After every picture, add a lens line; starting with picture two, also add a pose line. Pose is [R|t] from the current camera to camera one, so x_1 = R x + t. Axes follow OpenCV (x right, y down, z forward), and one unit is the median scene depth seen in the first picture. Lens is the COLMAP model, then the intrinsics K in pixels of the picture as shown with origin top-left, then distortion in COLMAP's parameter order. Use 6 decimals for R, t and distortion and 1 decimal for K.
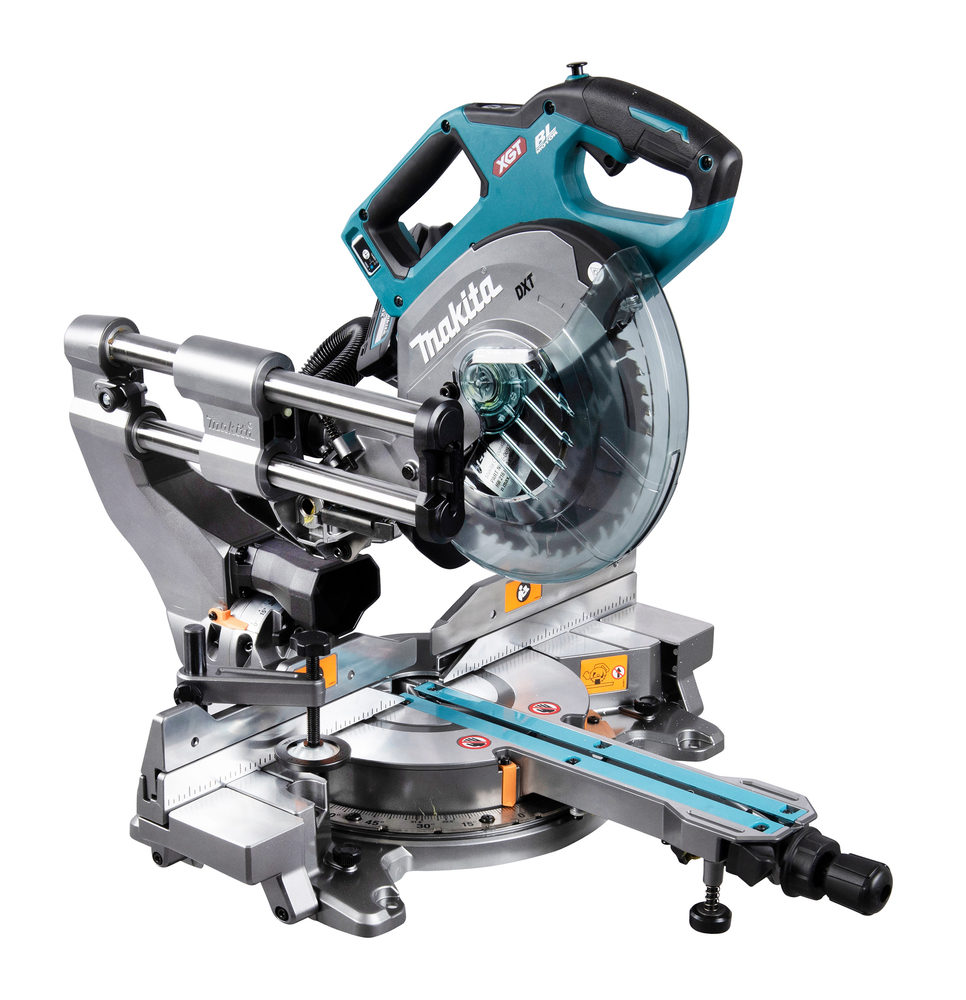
lens RADIAL K [[2594.6, 0, 483.0], [0, 2594.6, 500.0], [0, 0, 1]] dist [-0.067385, -0.223301]
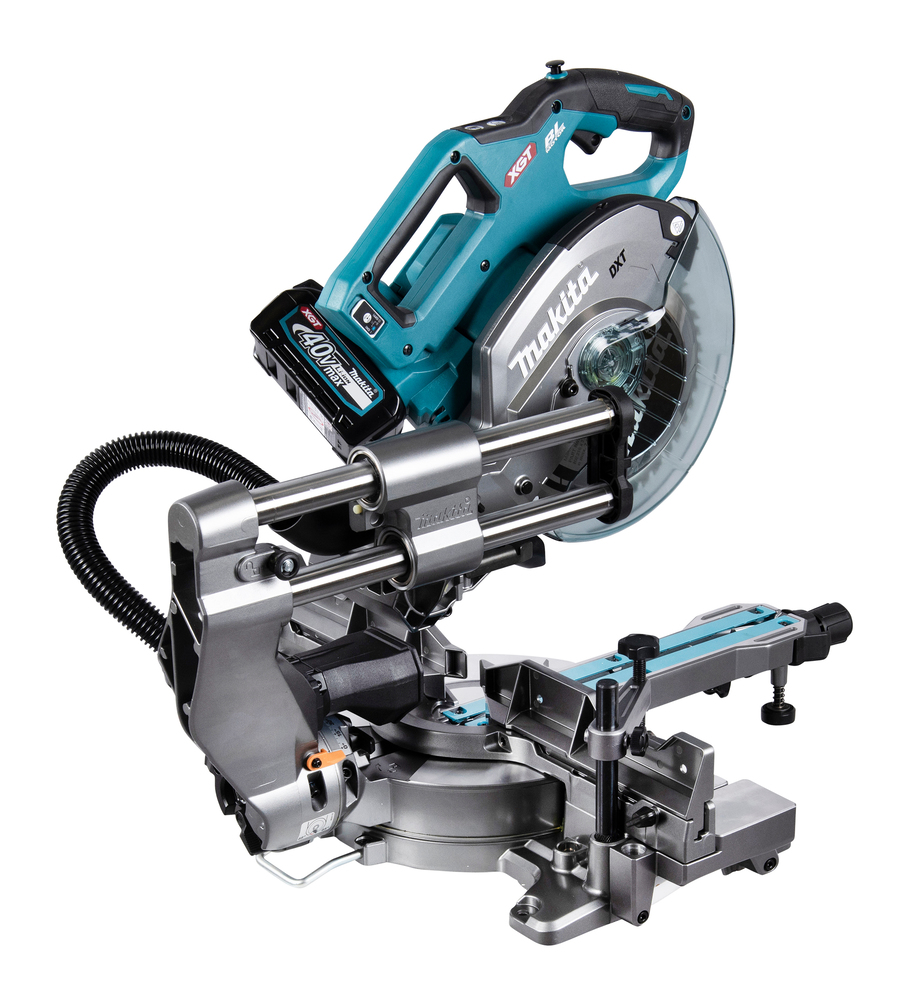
lens RADIAL K [[2262.8, 0, 456.5], [0, 2262.8, 500.0], [0, 0, 1]] dist [0.086978, -0.134655]
pose [[0.219371, -0.333189, 0.916985, -0.897769], [0.338137, 0.907591, 0.248882, -0.249110], [-0.915172, 0.255469, 0.311763, 0.772835]]
